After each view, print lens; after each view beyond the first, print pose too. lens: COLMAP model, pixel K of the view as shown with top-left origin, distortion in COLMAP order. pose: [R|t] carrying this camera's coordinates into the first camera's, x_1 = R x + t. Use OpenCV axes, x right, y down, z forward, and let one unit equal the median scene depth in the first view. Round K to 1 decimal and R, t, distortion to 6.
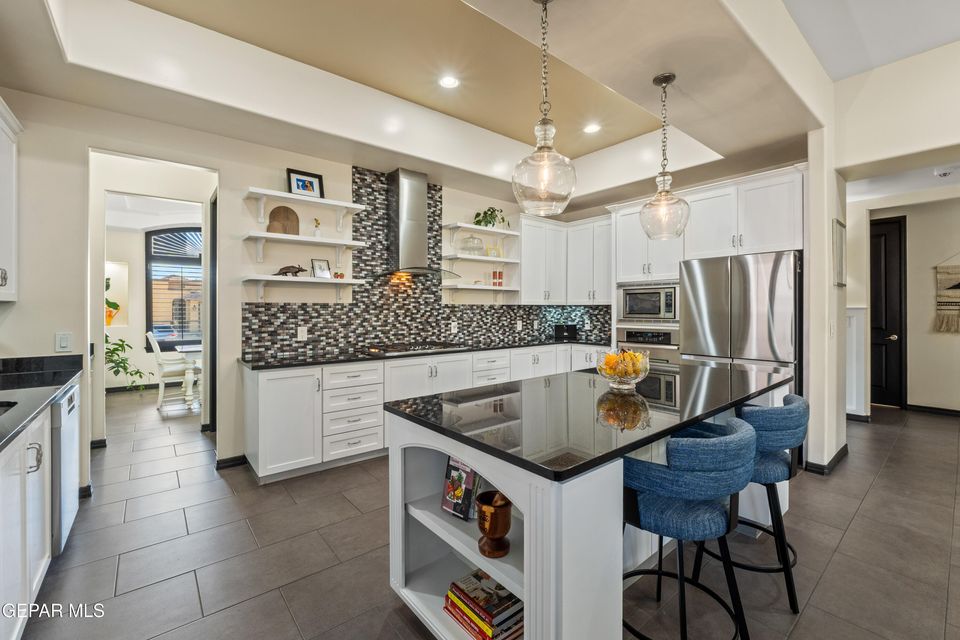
lens RADIAL K [[403.3, 0, 475.3], [0, 403.3, 310.5], [0, 0, 1]] dist [-0.008253, -0.000113]
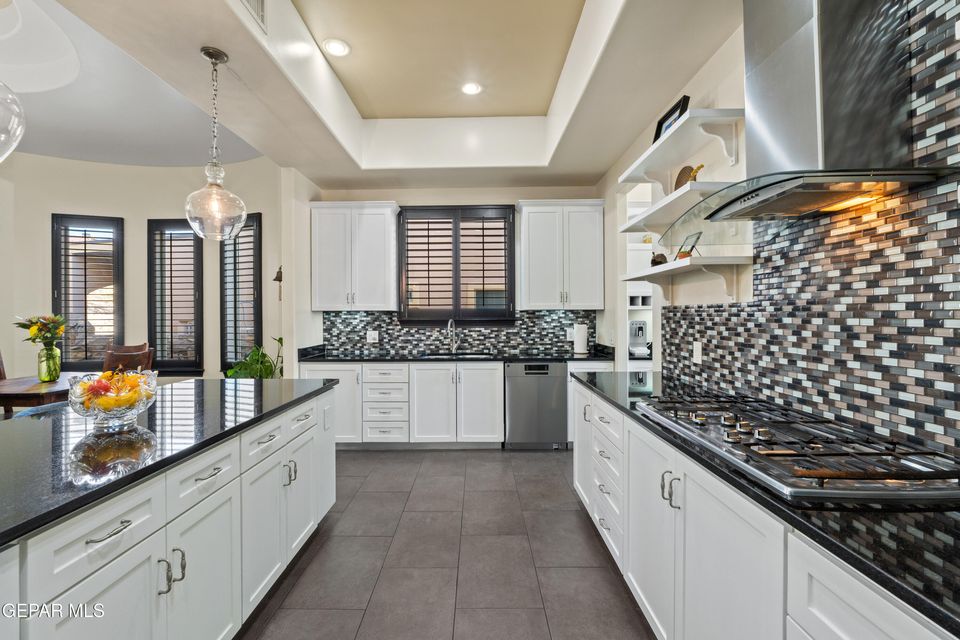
lens RADIAL K [[403.3, 0, 477.0], [0, 403.3, 315.3], [0, 0, 1]] dist [-0.008253, -0.000113]
pose [[-0.636289, 0.006240, -0.771426, 0.244937], [0.003403, 0.999980, 0.005283, -0.005491], [0.771443, 0.000736, -0.636298, 0.957450]]
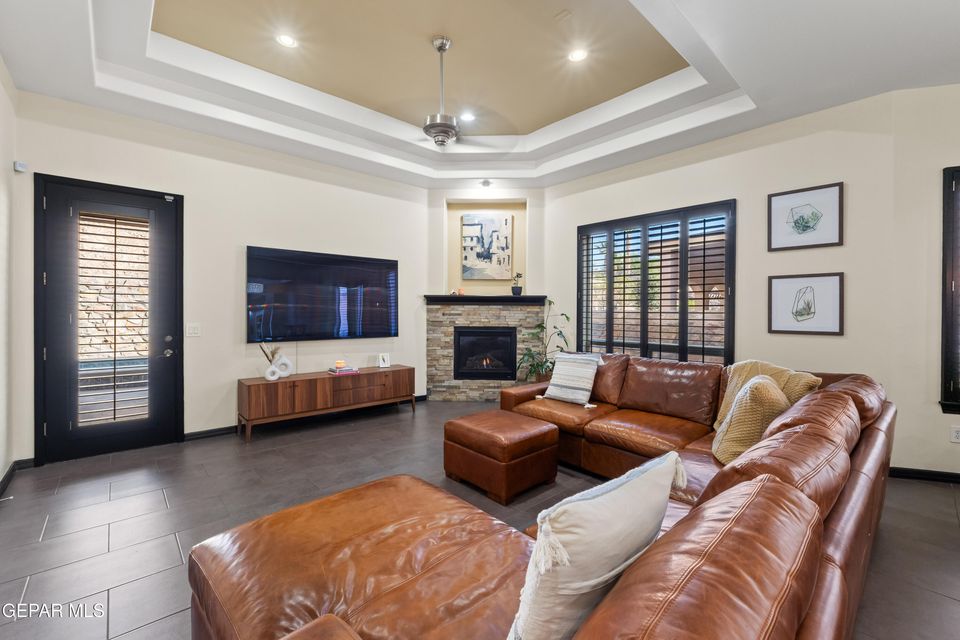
lens RADIAL K [[403.3, 0, 477.3], [0, 403.3, 312.2], [0, 0, 1]] dist [-0.008253, -0.000113]
pose [[-0.998762, -0.003340, -0.049626, 1.036425], [-0.003731, 0.999963, 0.007777, -0.015848], [0.049599, 0.007952, -0.998738, 0.089653]]
